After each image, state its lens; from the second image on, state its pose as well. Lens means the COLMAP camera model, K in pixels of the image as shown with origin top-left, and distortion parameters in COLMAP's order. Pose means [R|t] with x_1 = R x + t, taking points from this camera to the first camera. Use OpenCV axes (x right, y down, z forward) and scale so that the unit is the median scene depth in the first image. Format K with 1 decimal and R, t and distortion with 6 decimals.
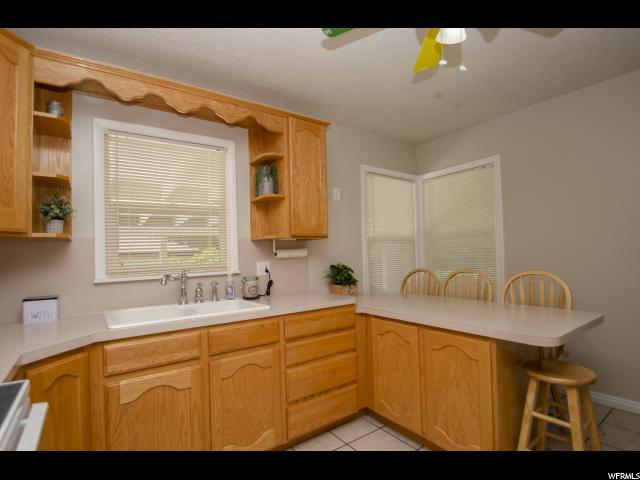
lens RADIAL K [[320.3, 0, 305.9], [0, 320.3, 248.9], [0, 0, 1]] dist [0.000811, 0.000077]
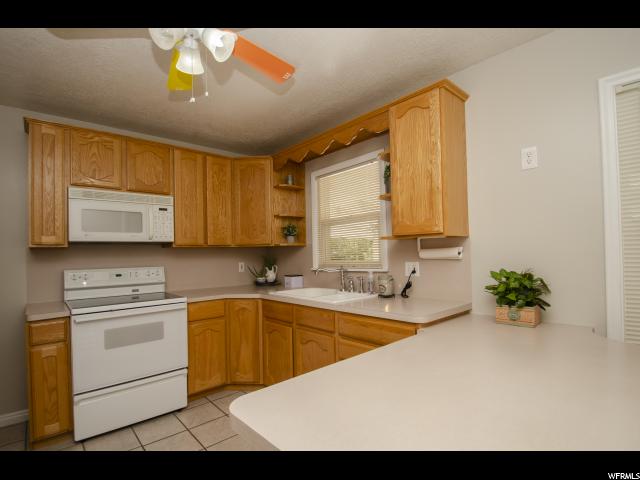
lens RADIAL K [[320.3, 0, 305.9], [0, 320.3, 248.9], [0, 0, 1]] dist [0.000811, 0.000077]
pose [[0.112573, 0.008394, -0.993608, 0.882513], [0.033578, 0.999361, 0.012247, -0.024175], [0.993076, -0.034742, 0.112220, 0.662995]]
